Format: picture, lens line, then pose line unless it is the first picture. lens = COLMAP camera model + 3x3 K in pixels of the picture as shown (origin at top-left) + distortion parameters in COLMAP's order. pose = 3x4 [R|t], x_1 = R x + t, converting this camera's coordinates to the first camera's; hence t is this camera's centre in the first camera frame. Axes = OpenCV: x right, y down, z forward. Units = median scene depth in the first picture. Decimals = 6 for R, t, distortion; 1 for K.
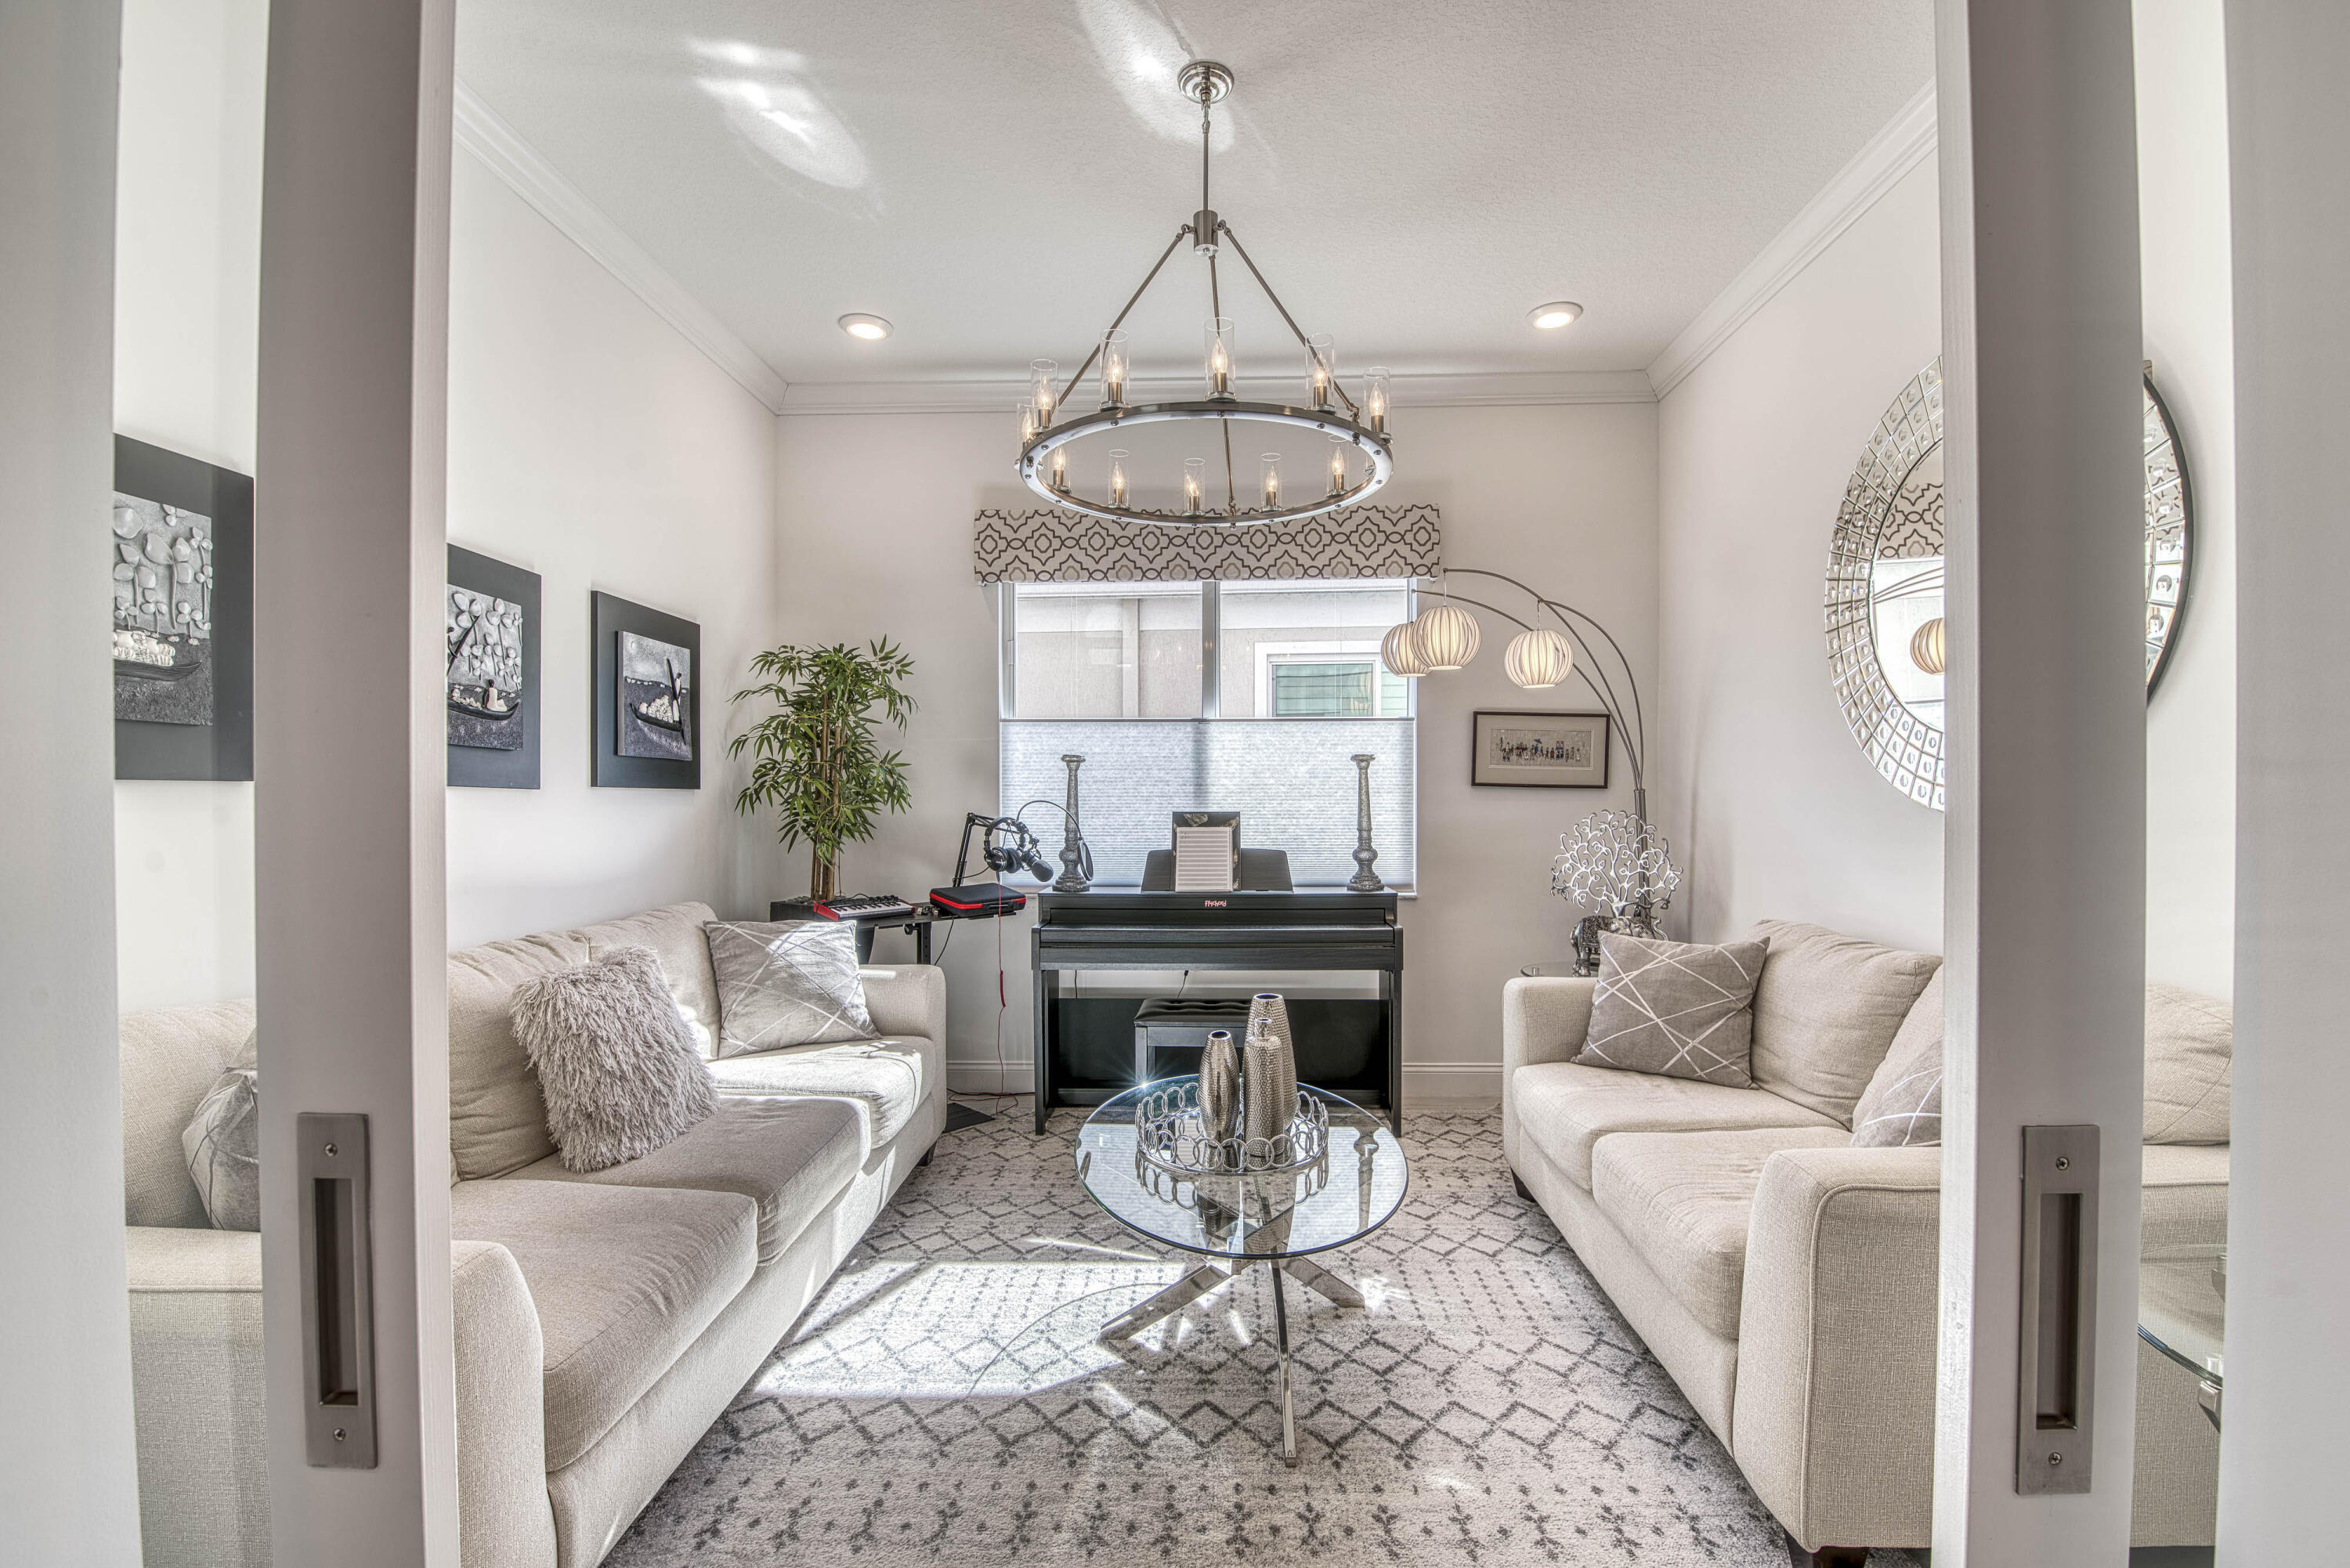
lens RADIAL K [[1011.6, 0, 1184.7], [0, 1011.6, 779.3], [0, 0, 1]] dist [-0.004723, -0.008117]
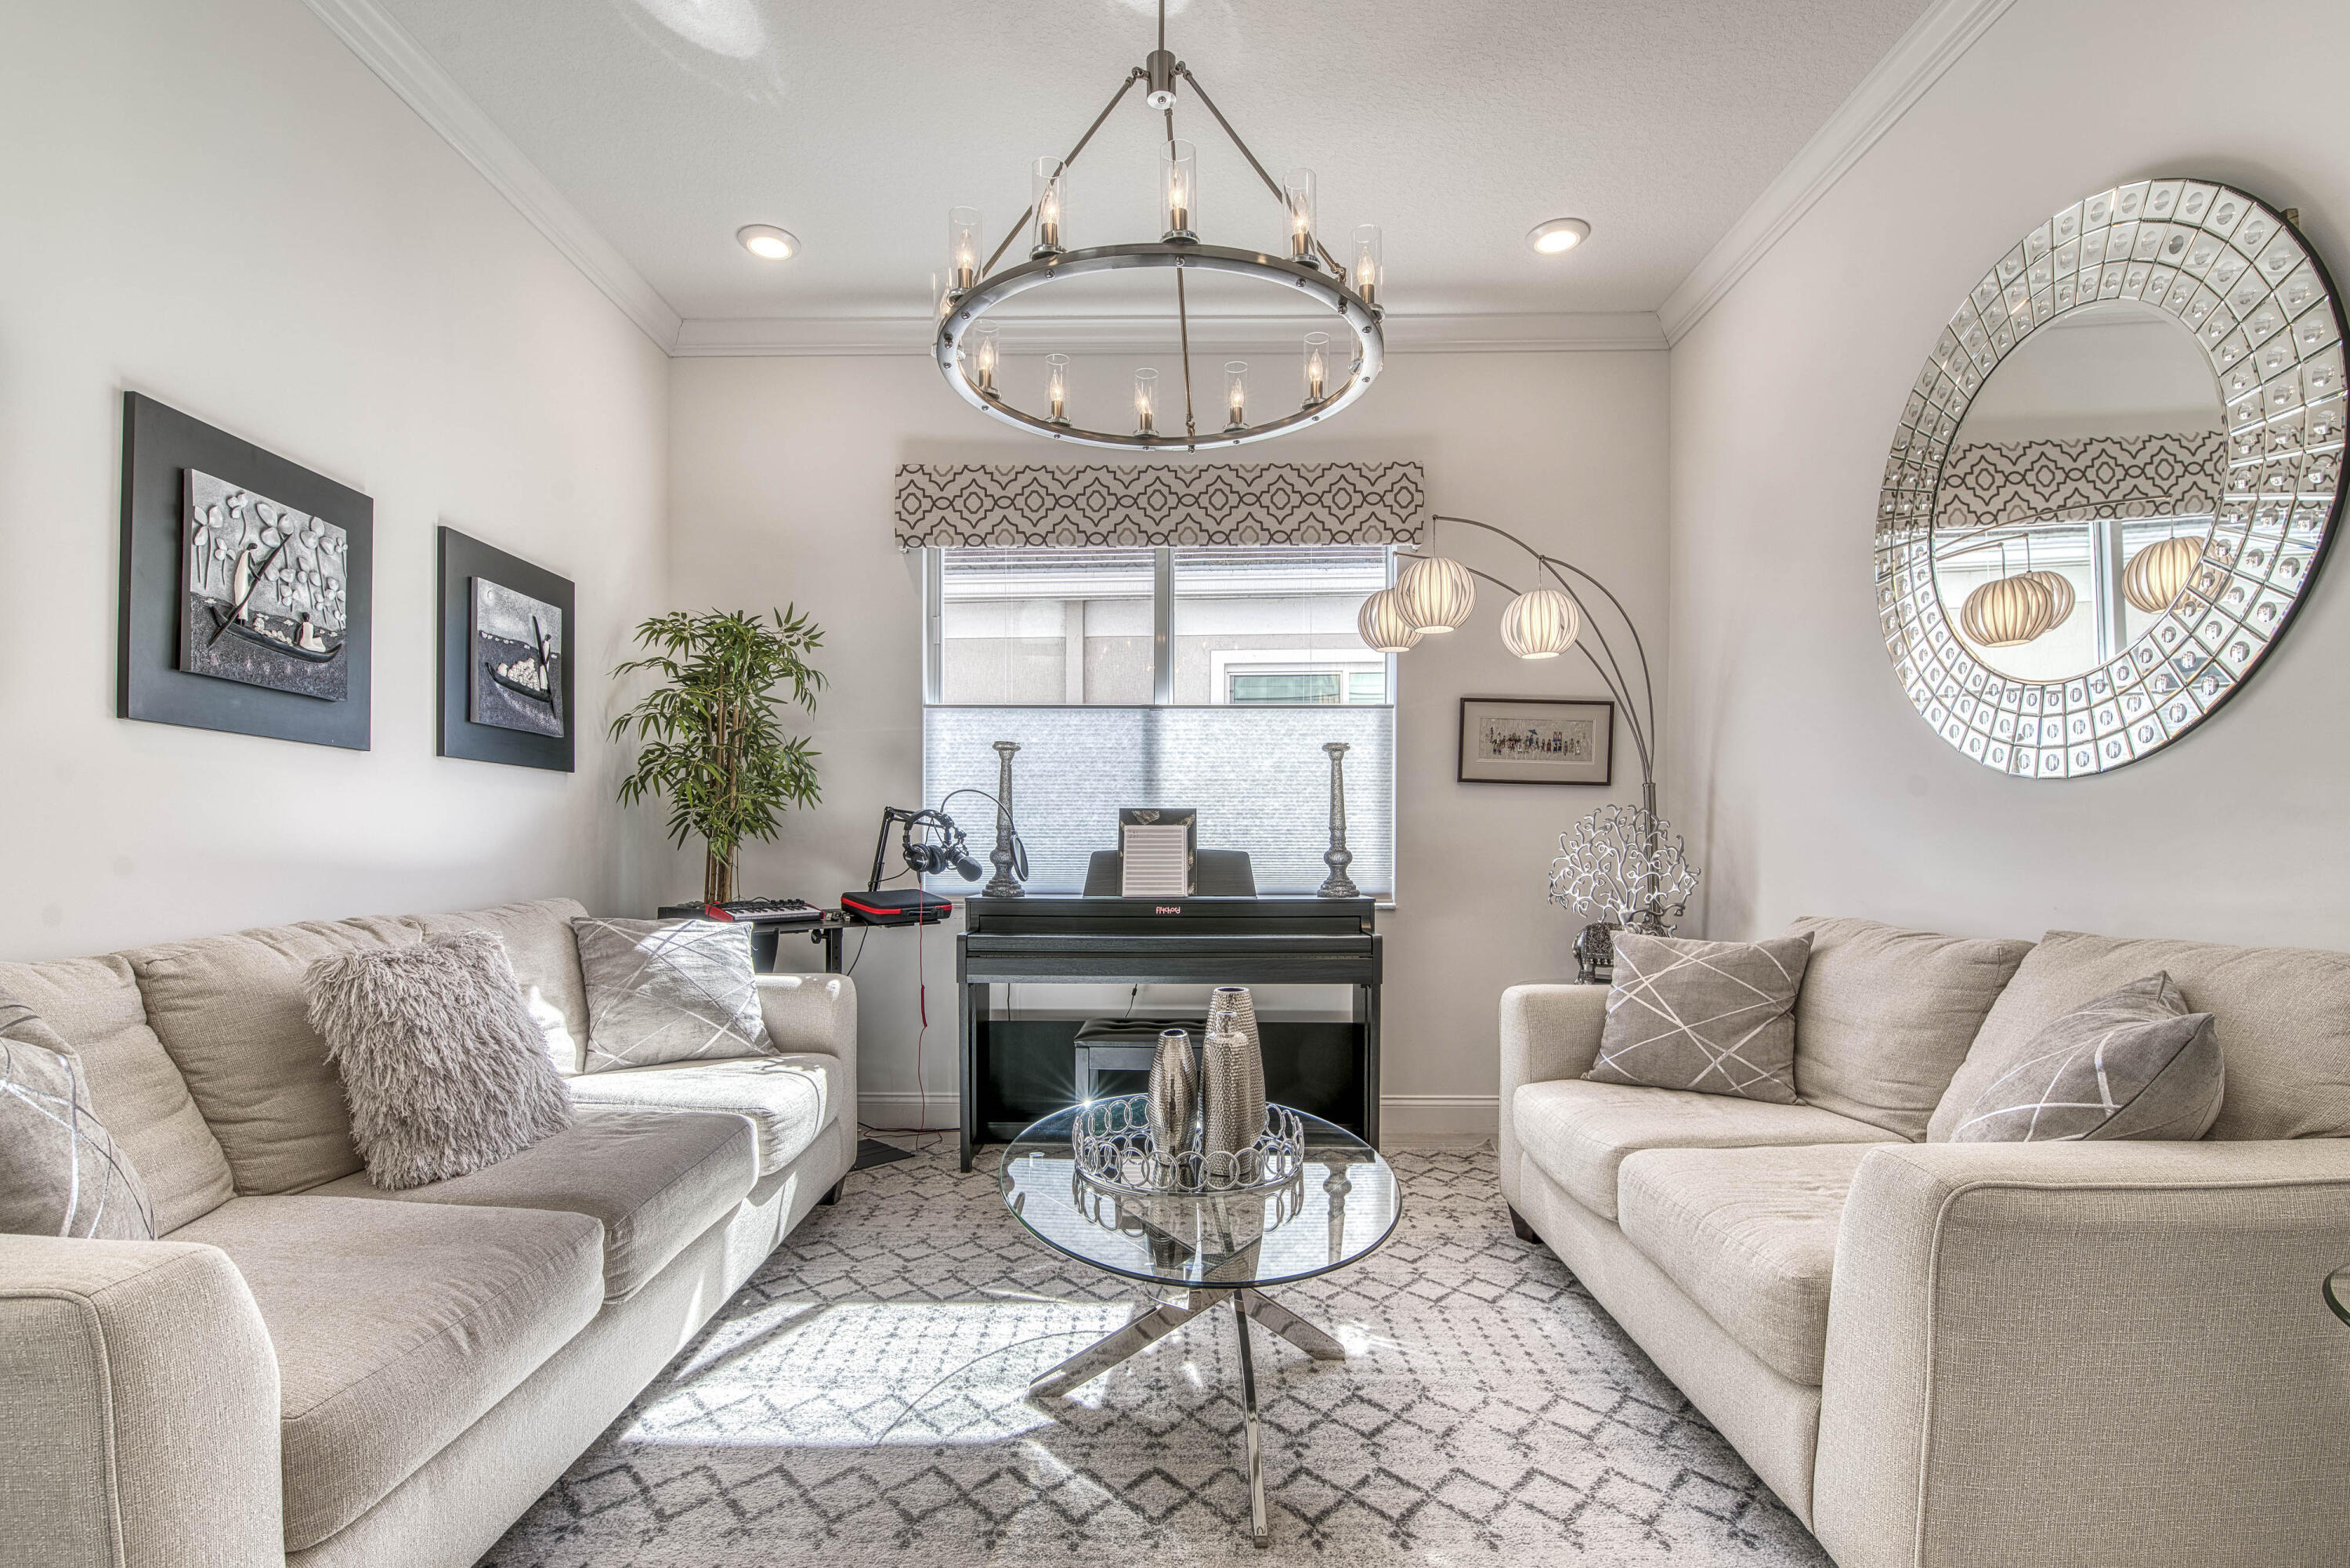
lens RADIAL K [[1075.4, 0, 1145.6], [0, 1075.4, 828.2], [0, 0, 1]] dist [-0.009459, -0.004079]
pose [[0.999929, 0.004024, 0.011189, 0.000625], [-0.004046, 0.999990, 0.001898, 0.073551], [-0.011182, -0.001944, 0.999936, 0.101717]]
